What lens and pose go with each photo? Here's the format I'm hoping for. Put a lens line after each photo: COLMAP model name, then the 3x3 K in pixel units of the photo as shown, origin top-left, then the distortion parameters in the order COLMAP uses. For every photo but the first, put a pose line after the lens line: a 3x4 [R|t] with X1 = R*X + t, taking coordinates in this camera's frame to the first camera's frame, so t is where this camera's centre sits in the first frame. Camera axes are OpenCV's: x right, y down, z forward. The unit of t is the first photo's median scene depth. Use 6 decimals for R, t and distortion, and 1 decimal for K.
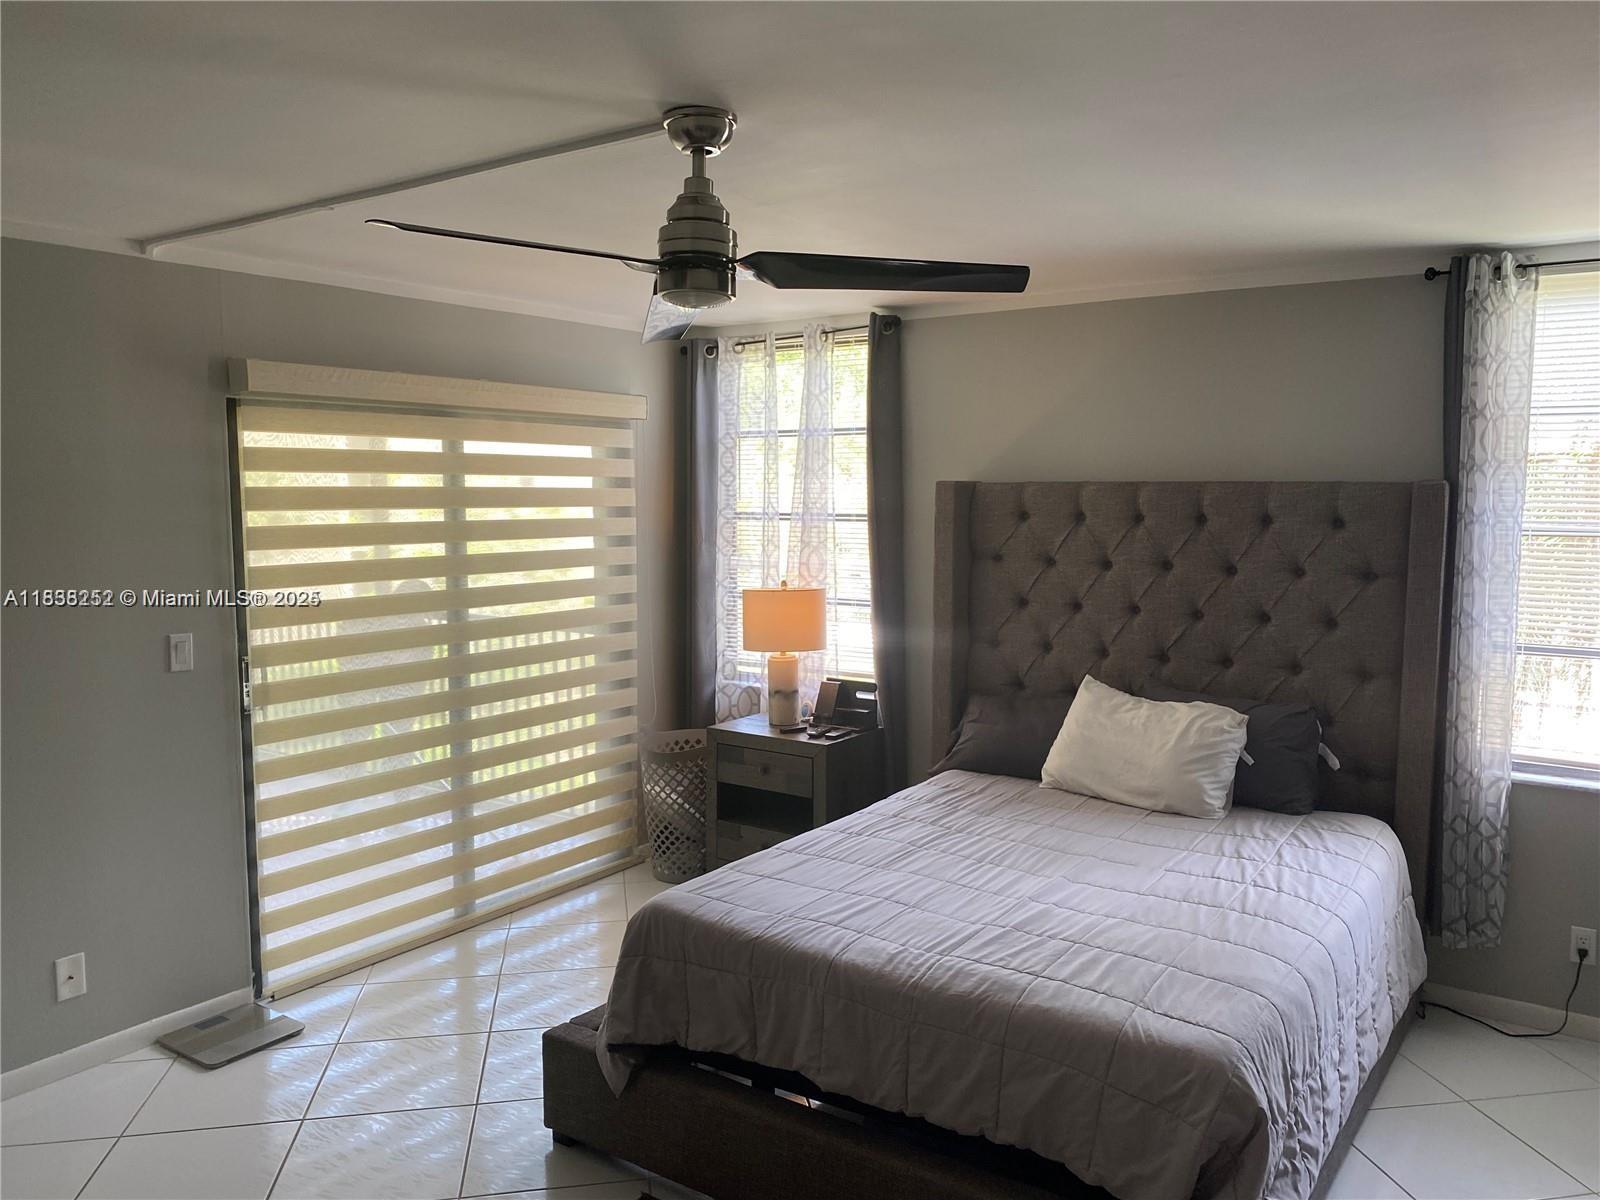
lens RADIAL K [[1212.2, 0, 802.2], [0, 1212.2, 599.1], [0, 0, 1]] dist [0.016131, -0.001231]
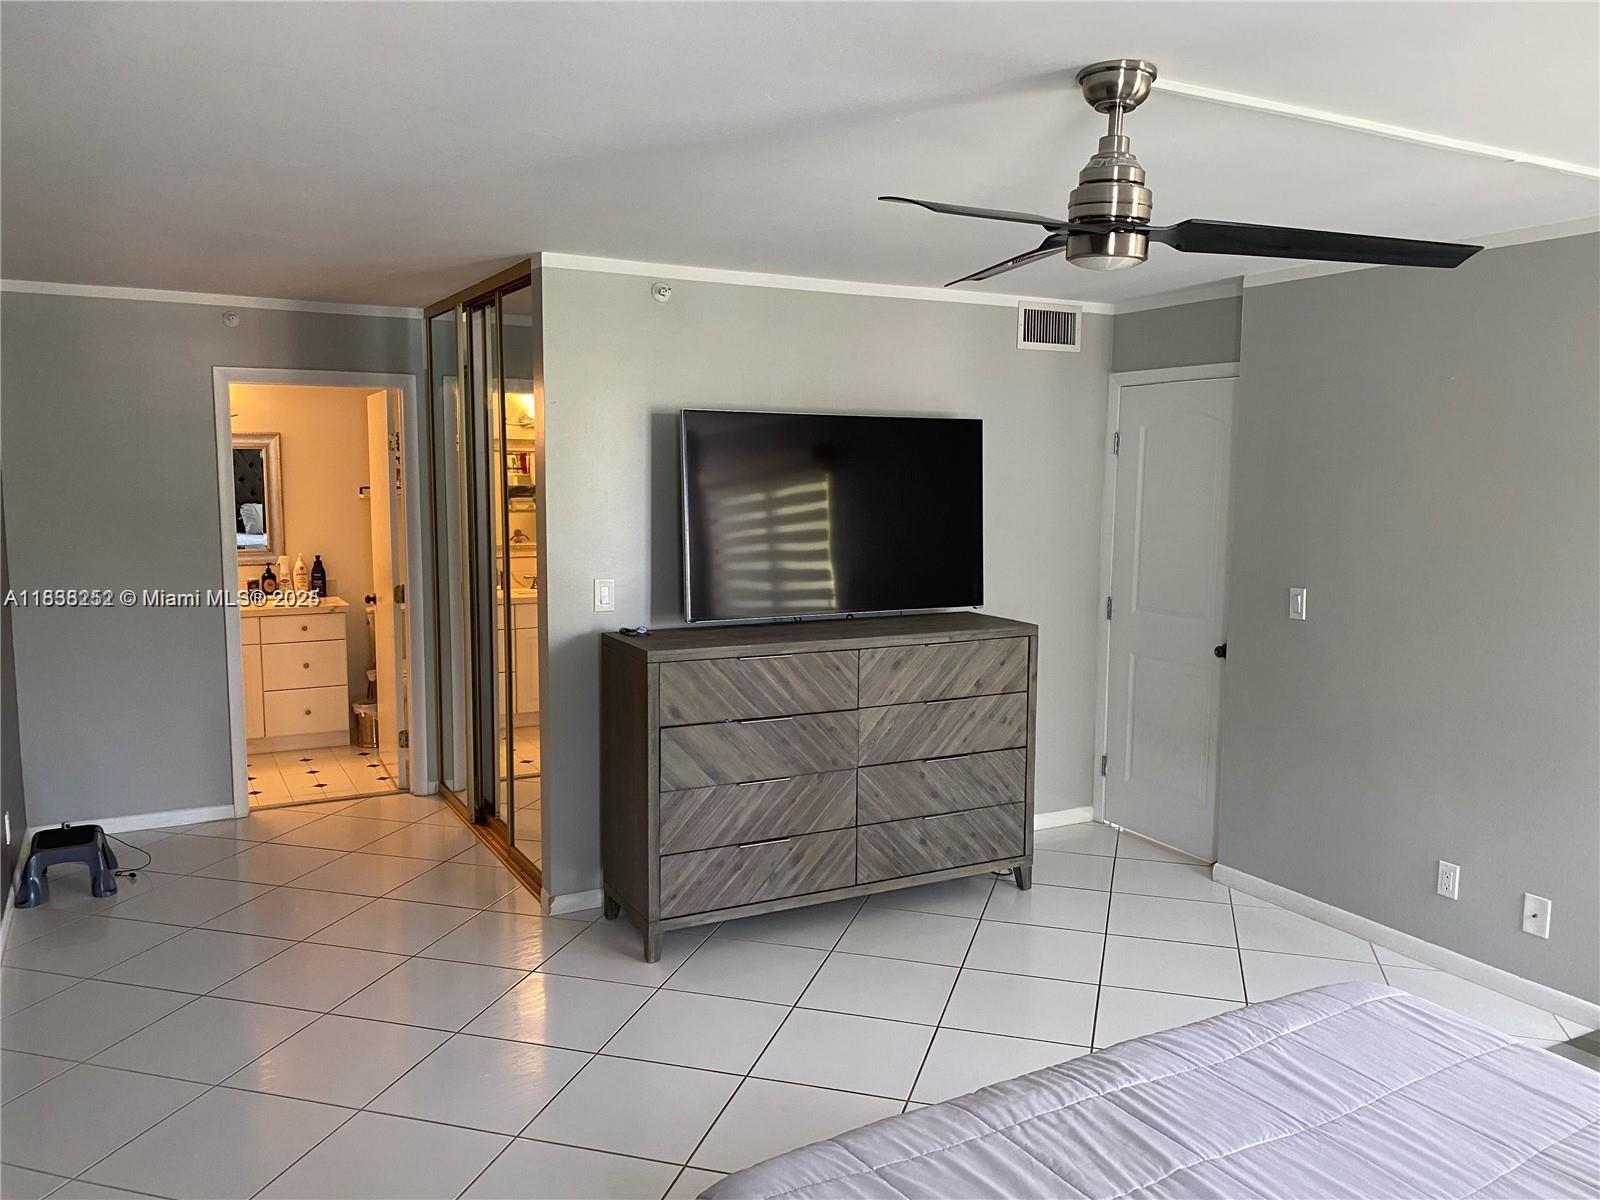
lens RADIAL K [[1212.2, 0, 800.3], [0, 1212.2, 600.0], [0, 0, 1]] dist [0.016131, -0.001231]
pose [[-0.440501, 0.099315, -0.892242, 0.796055], [-0.089735, 0.984014, 0.153833, -0.094933], [0.893256, 0.147829, -0.424547, 1.065083]]
